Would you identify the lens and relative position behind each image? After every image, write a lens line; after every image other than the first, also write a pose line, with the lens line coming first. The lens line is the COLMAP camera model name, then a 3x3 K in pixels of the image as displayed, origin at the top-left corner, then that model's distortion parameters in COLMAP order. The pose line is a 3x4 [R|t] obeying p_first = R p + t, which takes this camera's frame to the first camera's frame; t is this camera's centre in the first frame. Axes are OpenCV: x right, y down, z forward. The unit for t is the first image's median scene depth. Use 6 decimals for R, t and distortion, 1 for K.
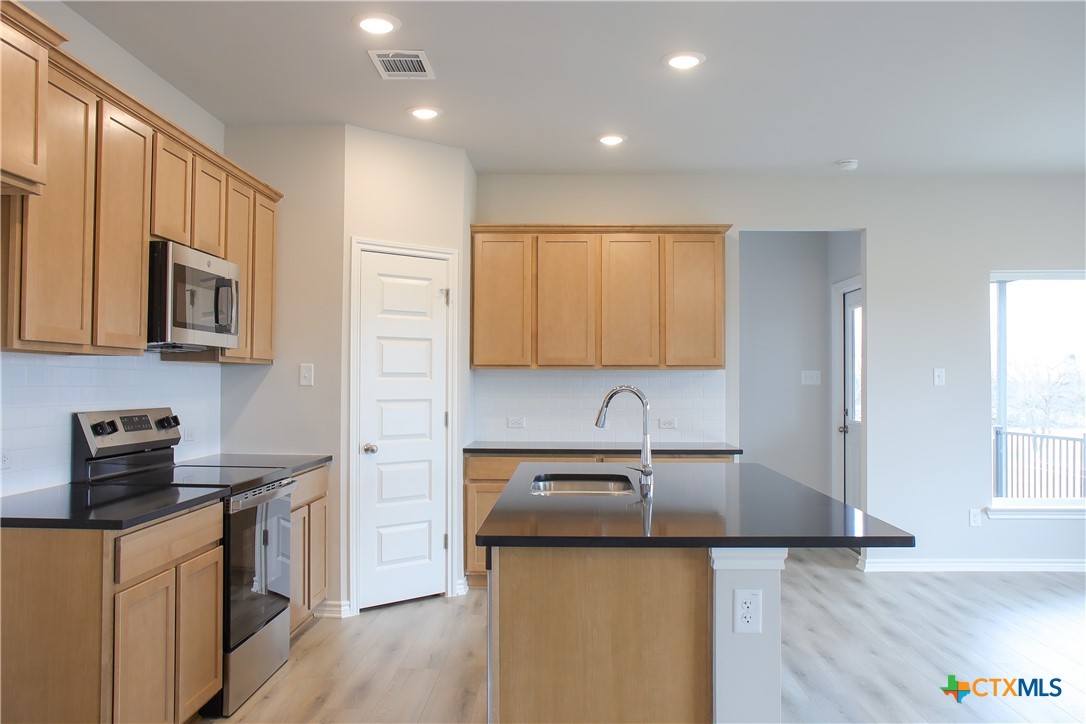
lens RADIAL K [[917.4, 0, 543.0], [0, 917.4, 362.0], [0, 0, 1]] dist [-0.088892, 0.135596]
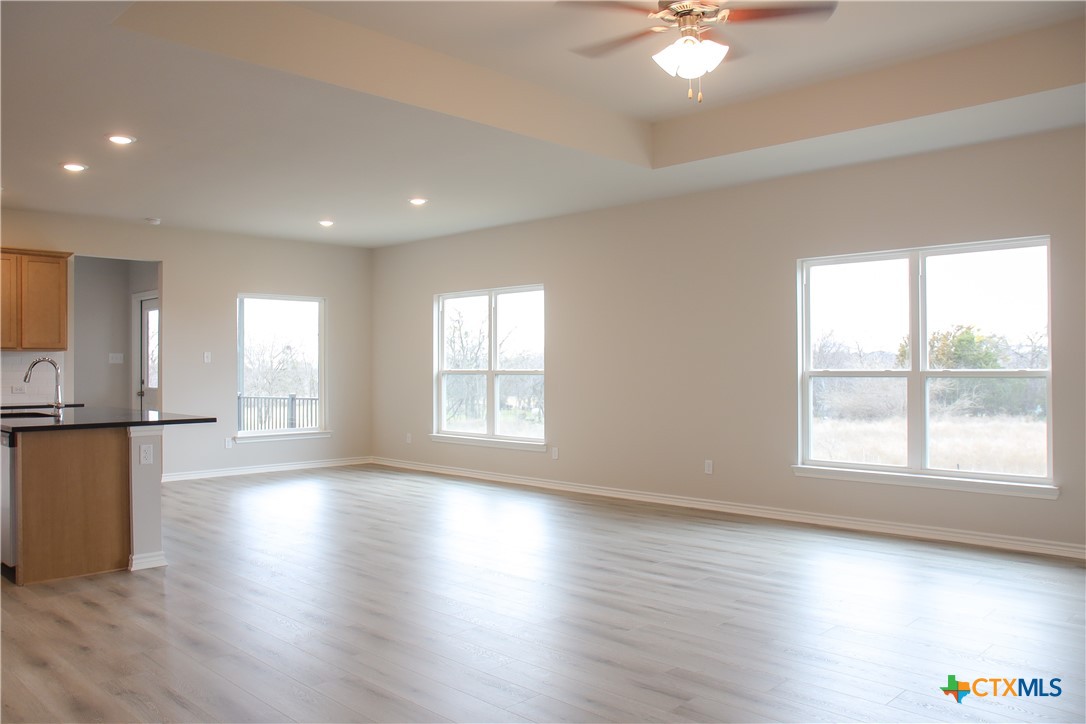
lens RADIAL K [[845.8, 0, 543.0], [0, 845.8, 362.0], [0, 0, 1]] dist [-0.109334, 0.097368]
pose [[0.679707, -0.000449, 0.733484, -0.279412], [-0.008901, 0.999921, 0.008860, 0.007765], [-0.733430, -0.012551, 0.679649, -0.510036]]
